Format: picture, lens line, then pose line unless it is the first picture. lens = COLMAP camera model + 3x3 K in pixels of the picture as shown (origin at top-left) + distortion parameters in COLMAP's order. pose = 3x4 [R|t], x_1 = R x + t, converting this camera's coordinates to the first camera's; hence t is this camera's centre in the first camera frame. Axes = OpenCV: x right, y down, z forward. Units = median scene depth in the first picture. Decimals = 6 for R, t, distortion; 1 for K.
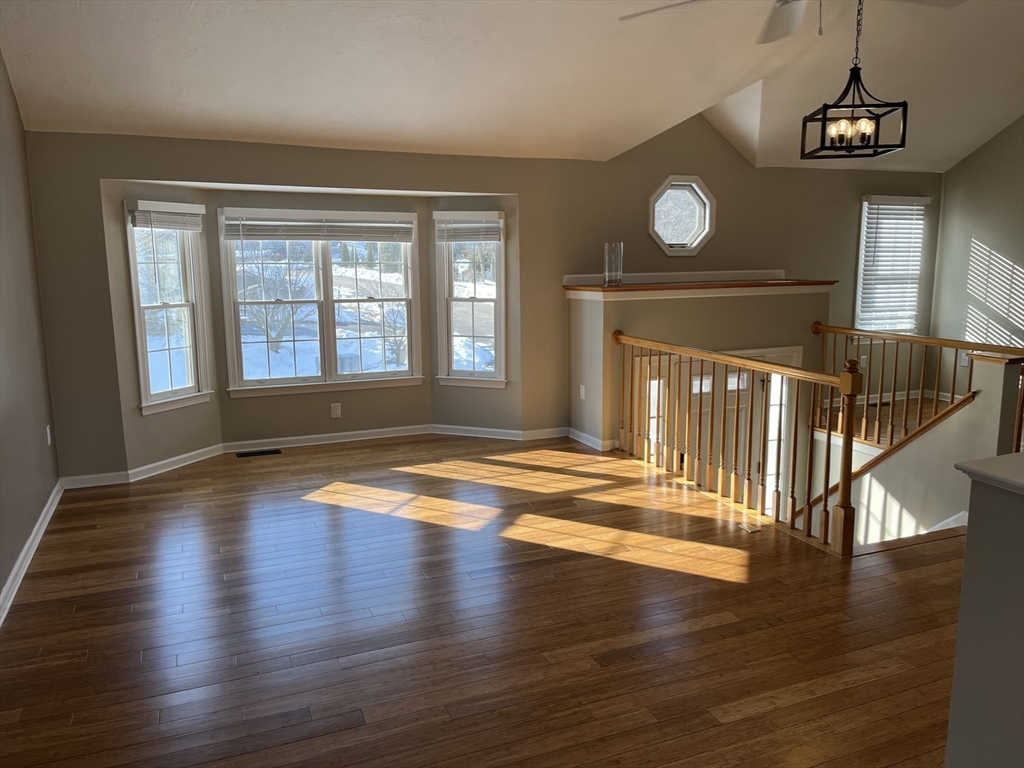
lens RADIAL K [[771.6, 0, 514.2], [0, 771.6, 379.8], [0, 0, 1]] dist [0.063032, -0.087144]
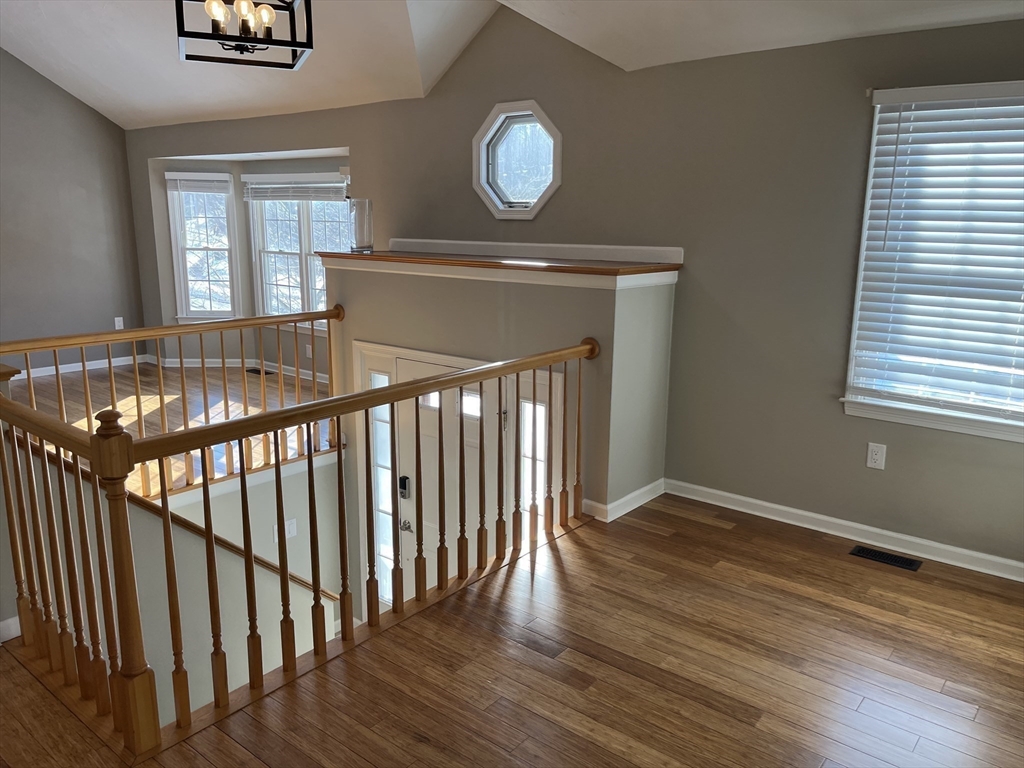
lens RADIAL K [[771.6, 0, 523.2], [0, 771.6, 383.4], [0, 0, 1]] dist [0.063032, -0.087144]
pose [[0.472623, 0.194005, -0.859645, 0.893368], [-0.156218, 0.978463, 0.134933, -0.115653], [0.867308, 0.070519, 0.492751, 0.705491]]
